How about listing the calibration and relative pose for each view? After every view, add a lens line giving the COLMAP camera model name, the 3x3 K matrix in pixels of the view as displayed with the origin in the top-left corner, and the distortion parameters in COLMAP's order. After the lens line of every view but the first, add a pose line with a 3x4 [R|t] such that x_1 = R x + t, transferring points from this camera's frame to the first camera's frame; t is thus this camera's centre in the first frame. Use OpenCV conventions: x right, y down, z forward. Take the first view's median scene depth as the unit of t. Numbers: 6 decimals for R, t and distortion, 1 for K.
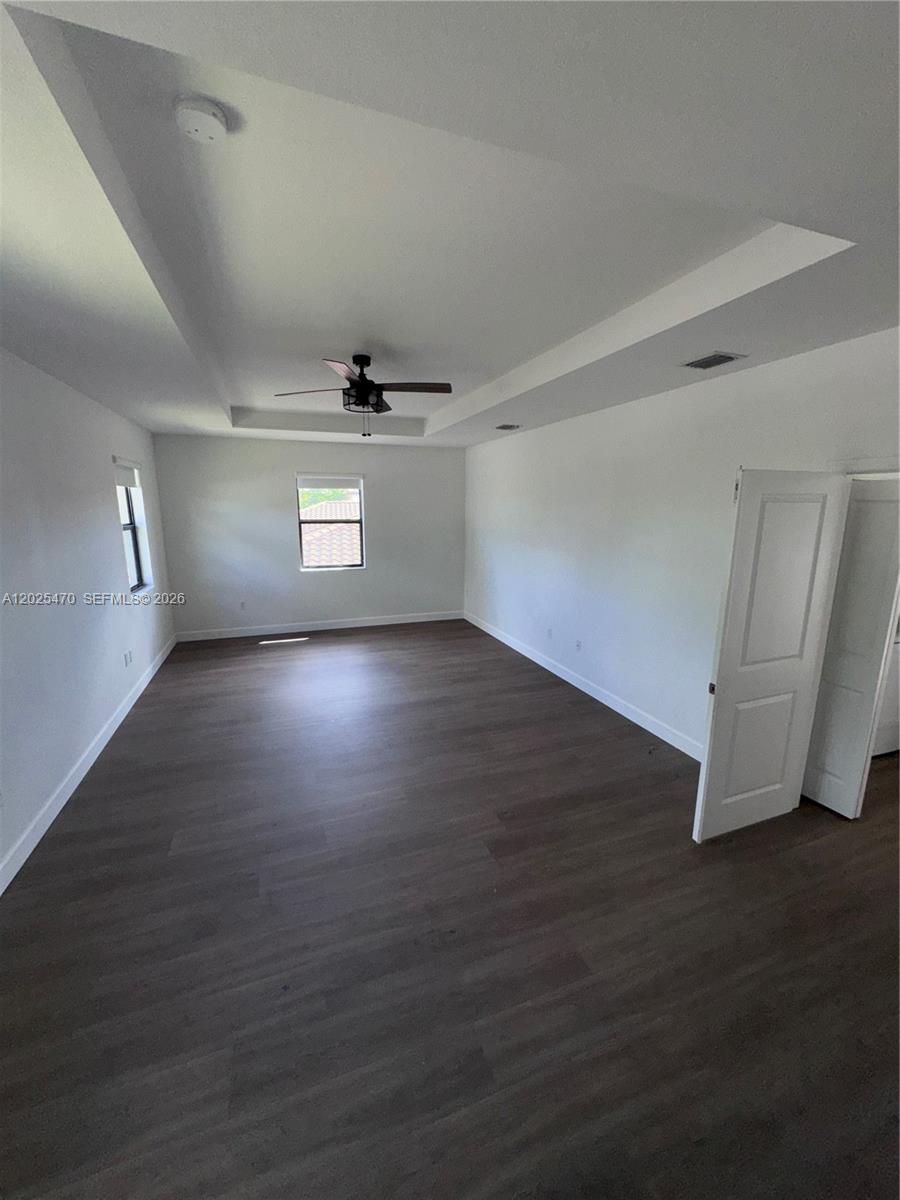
lens RADIAL K [[477.3, 0, 449.5], [0, 477.3, 601.6], [0, 0, 1]] dist [-0.009507, 0.000757]
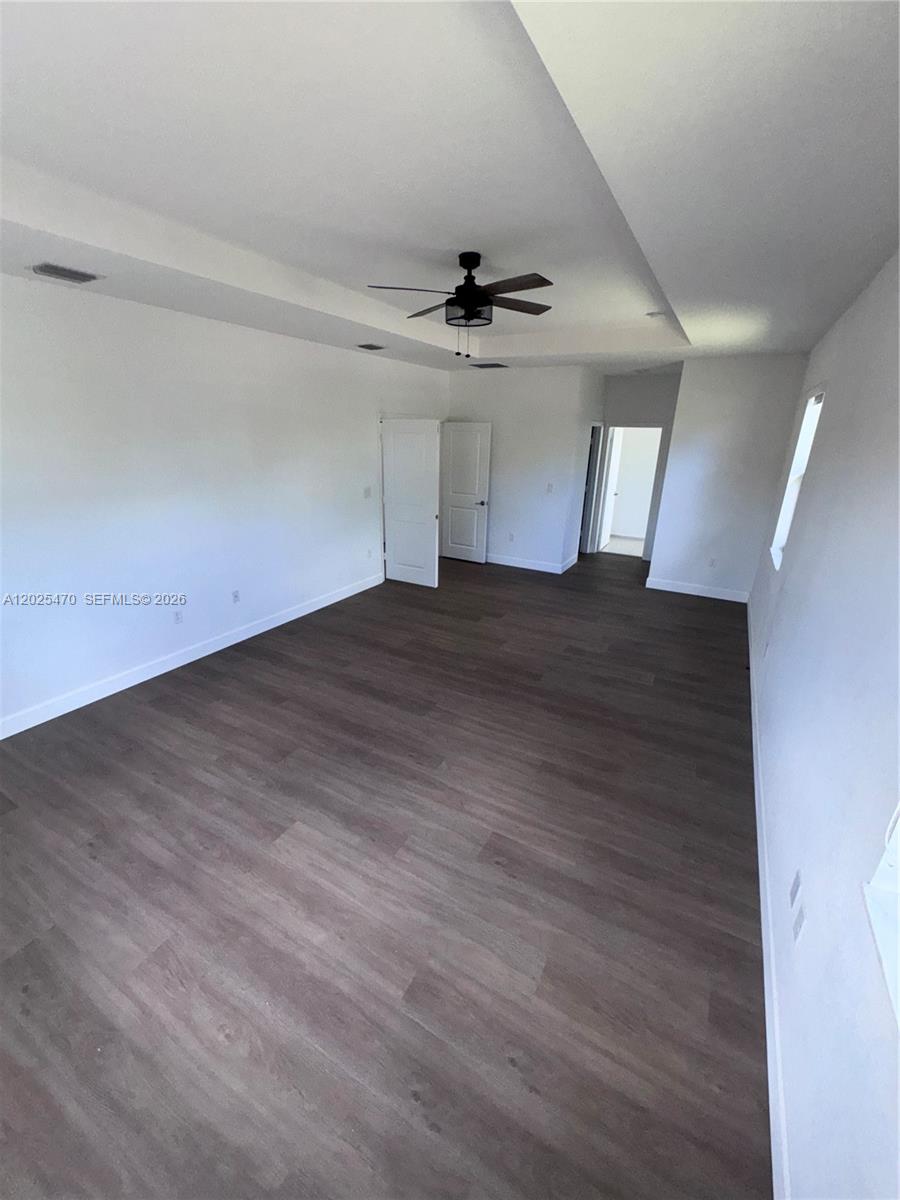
lens RADIAL K [[477.3, 0, 448.3], [0, 477.3, 597.8], [0, 0, 1]] dist [-0.009507, 0.000757]
pose [[-0.643751, -0.261657, 0.719111, -0.640977], [0.146309, 0.880304, 0.451286, -0.255309], [-0.751118, 0.395728, -0.528413, 1.189980]]
